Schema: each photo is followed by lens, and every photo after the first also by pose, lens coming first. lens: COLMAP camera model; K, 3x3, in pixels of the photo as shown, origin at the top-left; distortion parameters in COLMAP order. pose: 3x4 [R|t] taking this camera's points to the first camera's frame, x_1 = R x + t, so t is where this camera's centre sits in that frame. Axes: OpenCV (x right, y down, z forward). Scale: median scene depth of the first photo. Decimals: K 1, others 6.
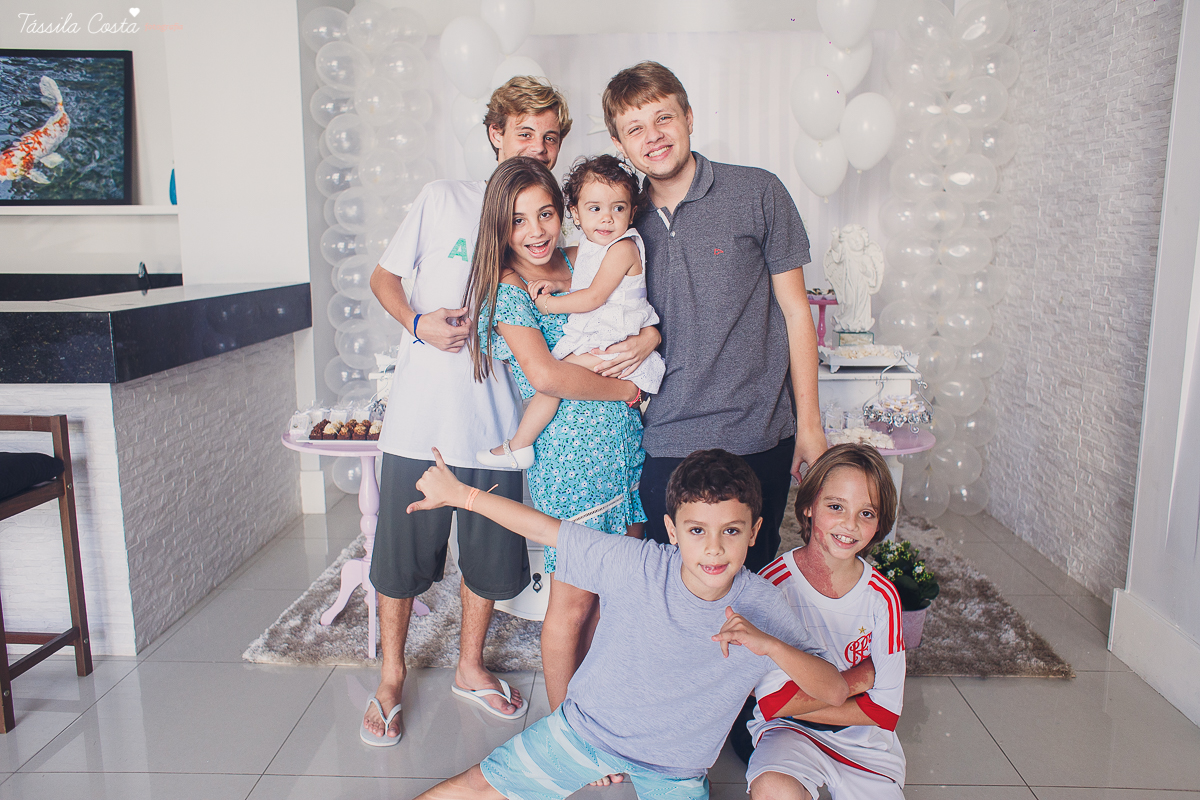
lens RADIAL K [[952.2, 0, 592.0], [0, 952.2, 401.5], [0, 0, 1]] dist [-0.096898, 0.120337]
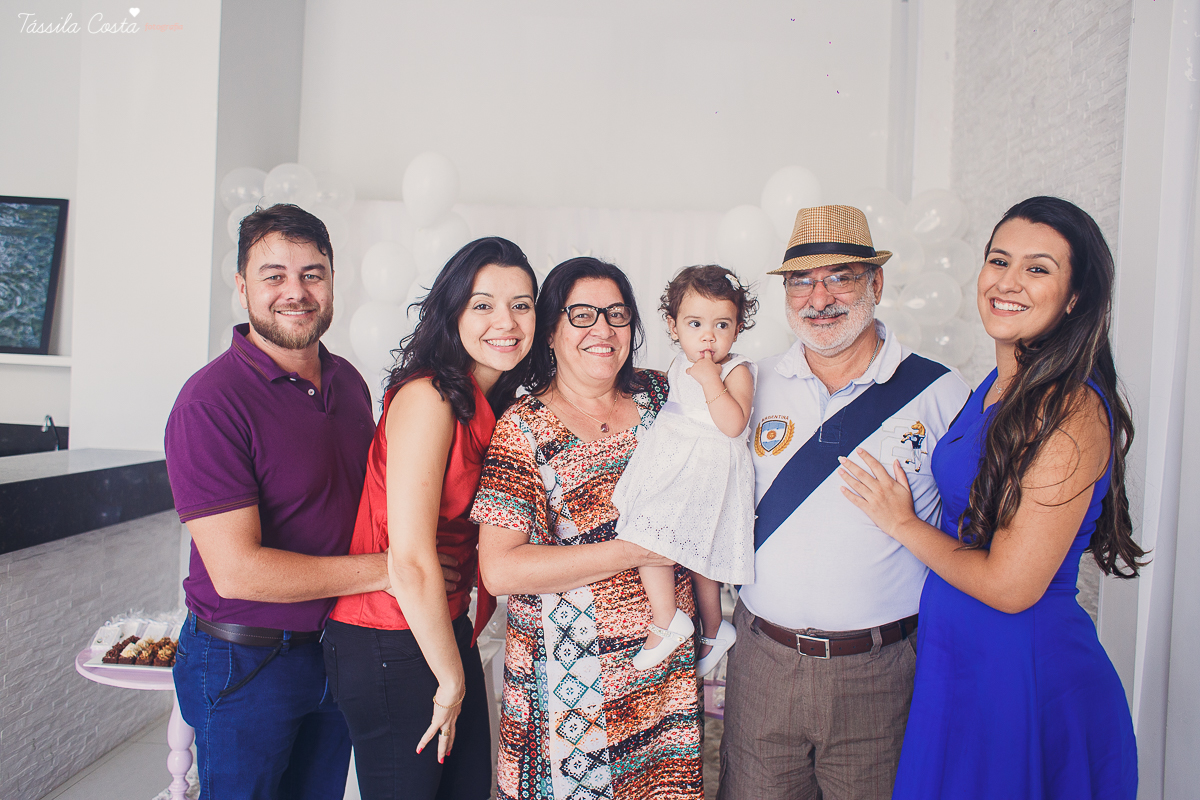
lens RADIAL K [[952.2, 0, 592.0], [0, 952.2, 401.5], [0, 0, 1]] dist [-0.096898, 0.120337]
pose [[0.998553, 0.050434, -0.018669, 0.099484], [-0.052679, 0.987146, -0.150891, -0.060360], [0.010819, 0.151656, 0.988374, 0.092397]]
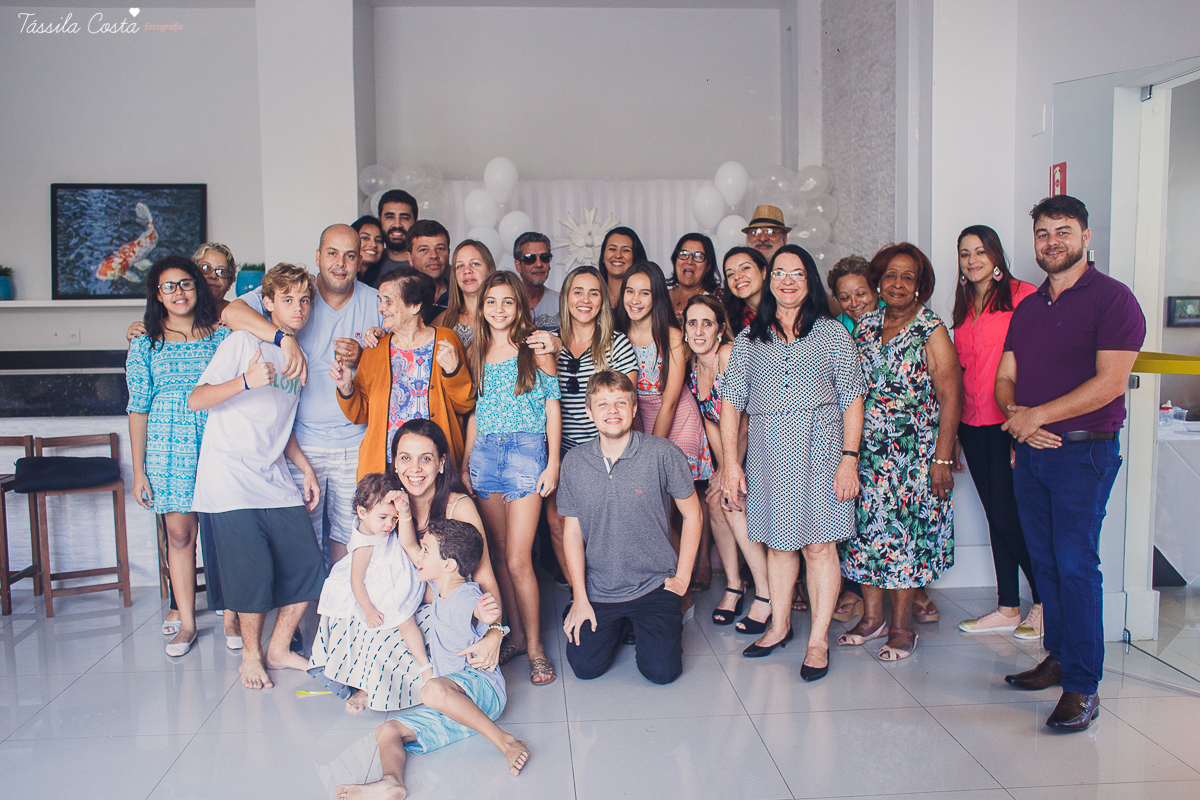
lens RADIAL K [[1025.0, 0, 600.0], [0, 1025.0, 400.0], [0, 0, 1]] dist [-0.116228, 0.154839]
pose [[0.994166, -0.016048, 0.106665, -0.111135], [0.024487, 0.996630, -0.078282, 0.074350], [-0.105049, 0.080437, 0.991209, -0.575283]]
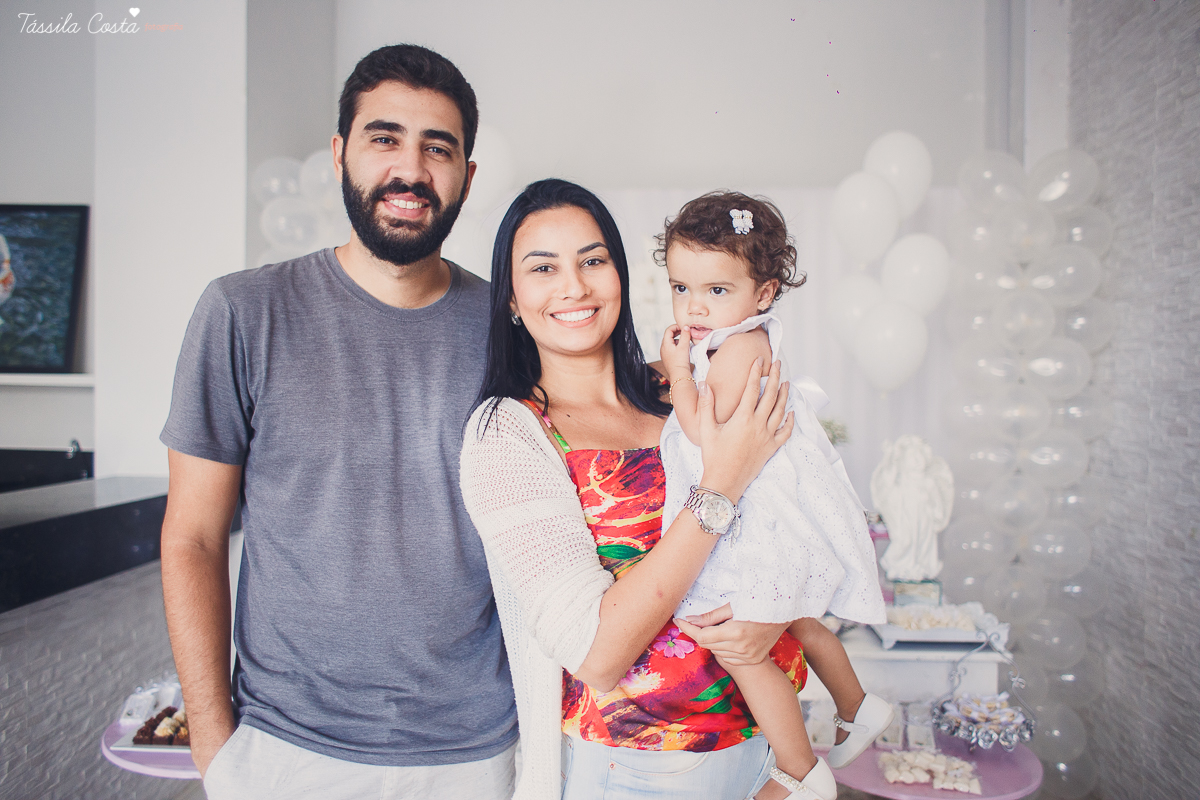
lens RADIAL K [[952.2, 0, 592.0], [0, 952.2, 401.5], [0, 0, 1]] dist [-0.096898, 0.120337]
pose [[0.998587, 0.017622, -0.050135, 0.049359], [-0.025068, 0.988063, -0.152000, -0.077944], [0.046858, 0.153042, 0.987108, 0.198072]]
